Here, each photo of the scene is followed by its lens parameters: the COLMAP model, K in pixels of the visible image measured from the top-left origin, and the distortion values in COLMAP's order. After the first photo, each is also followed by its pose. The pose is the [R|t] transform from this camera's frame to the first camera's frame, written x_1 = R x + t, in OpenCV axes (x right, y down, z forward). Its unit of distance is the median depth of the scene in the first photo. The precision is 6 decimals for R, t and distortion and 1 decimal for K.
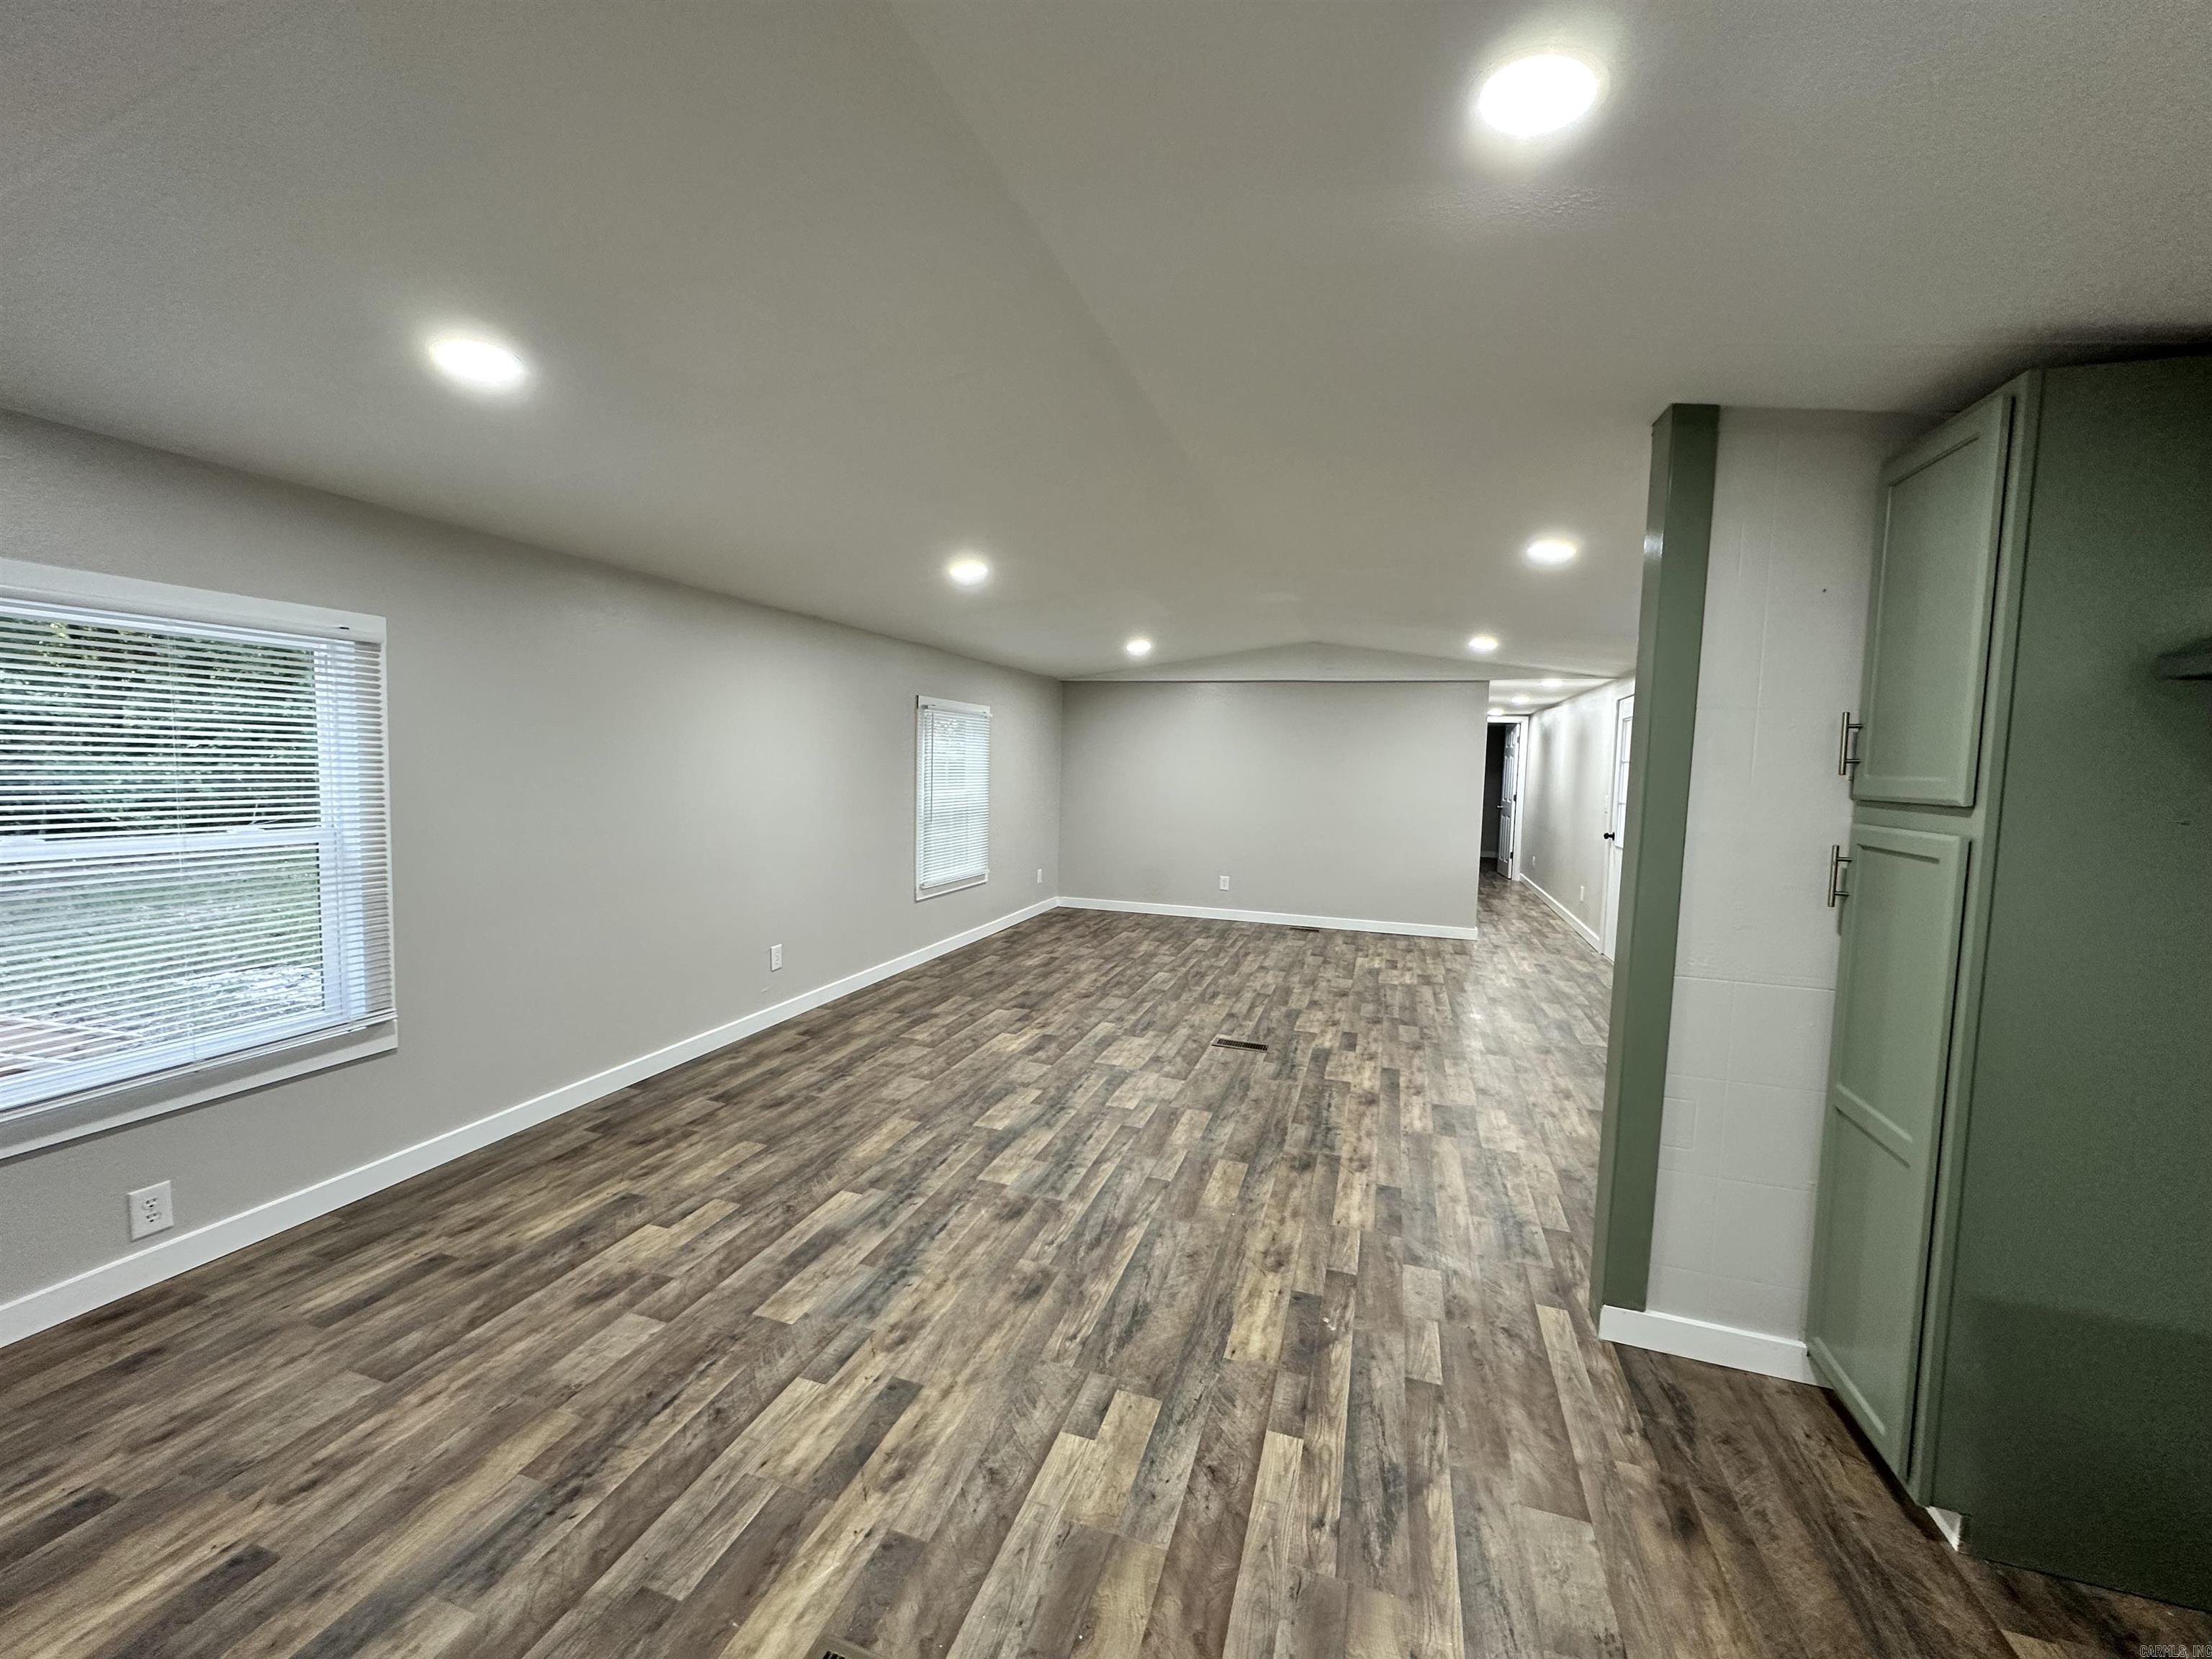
lens RADIAL K [[880.4, 0, 1107.4], [0, 880.4, 826.4], [0, 0, 1]] dist [-0.005846, 0.001729]
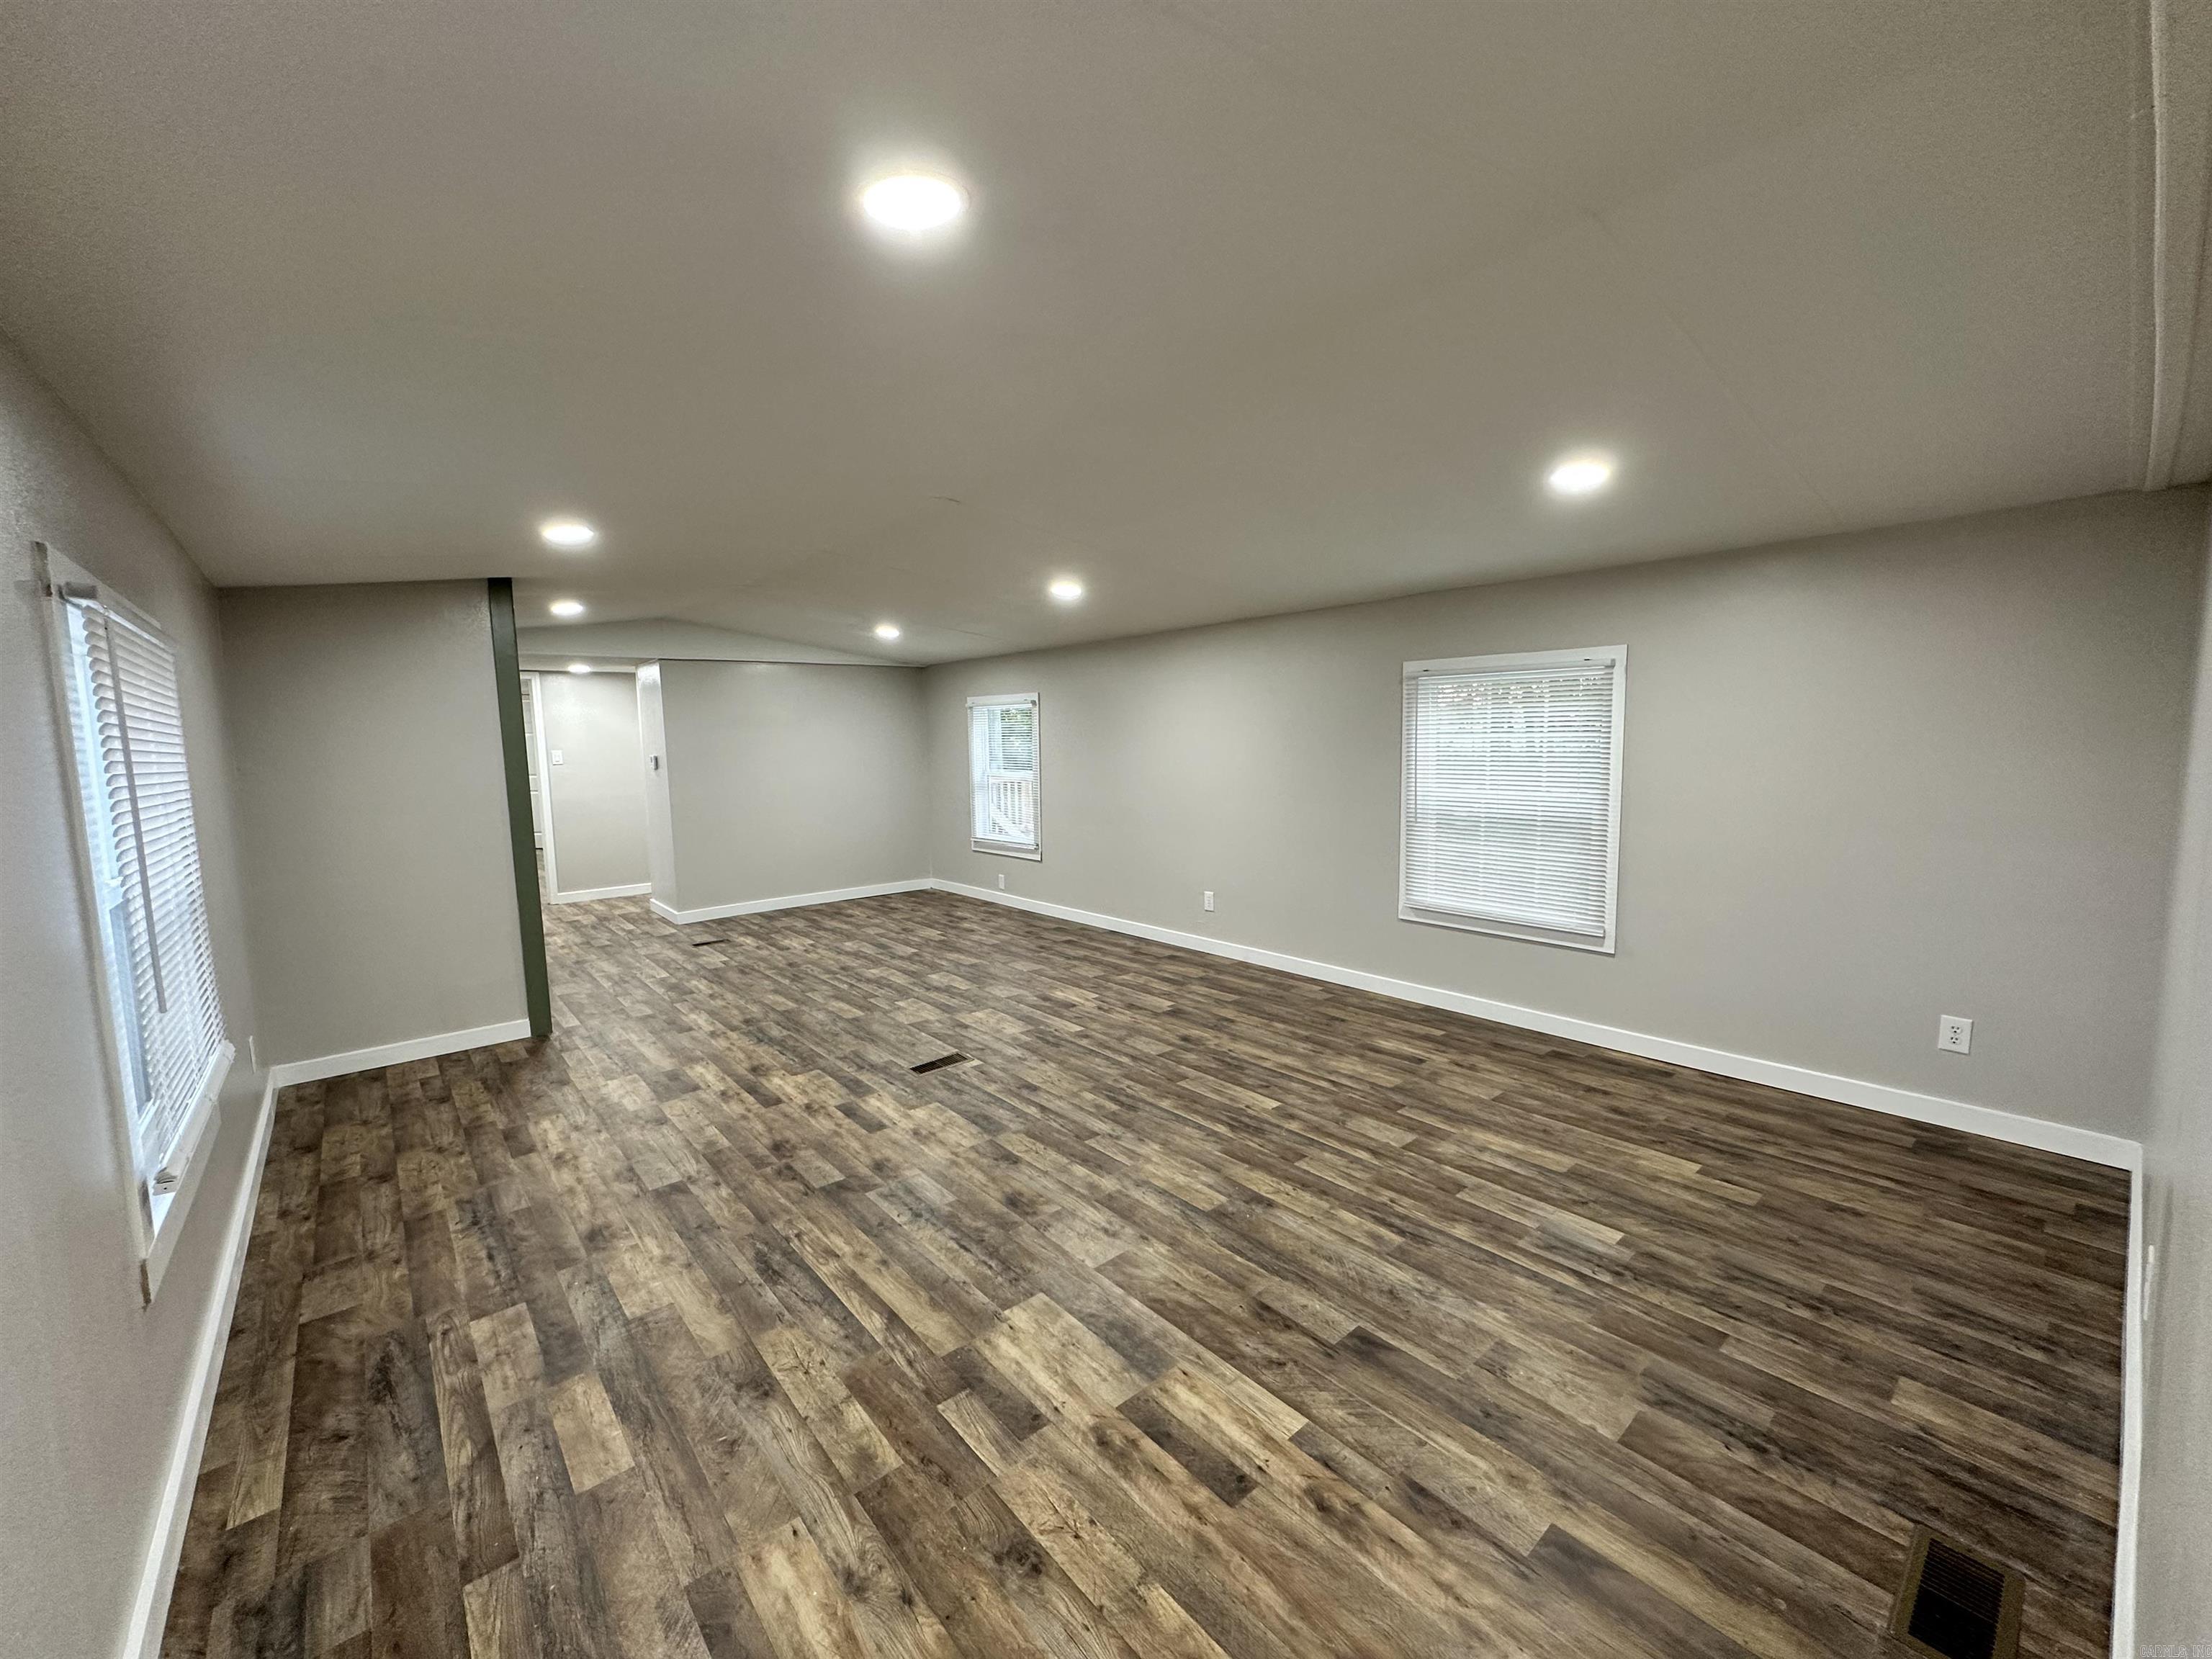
lens RADIAL K [[880.4, 0, 1127.4], [0, 880.4, 848.3], [0, 0, 1]] dist [-0.005846, 0.001729]
pose [[-0.505792, 0.096127, -0.857283, 1.262123], [-0.059910, 0.987458, 0.146070, -0.175903], [0.860572, 0.125241, -0.493690, 2.475400]]
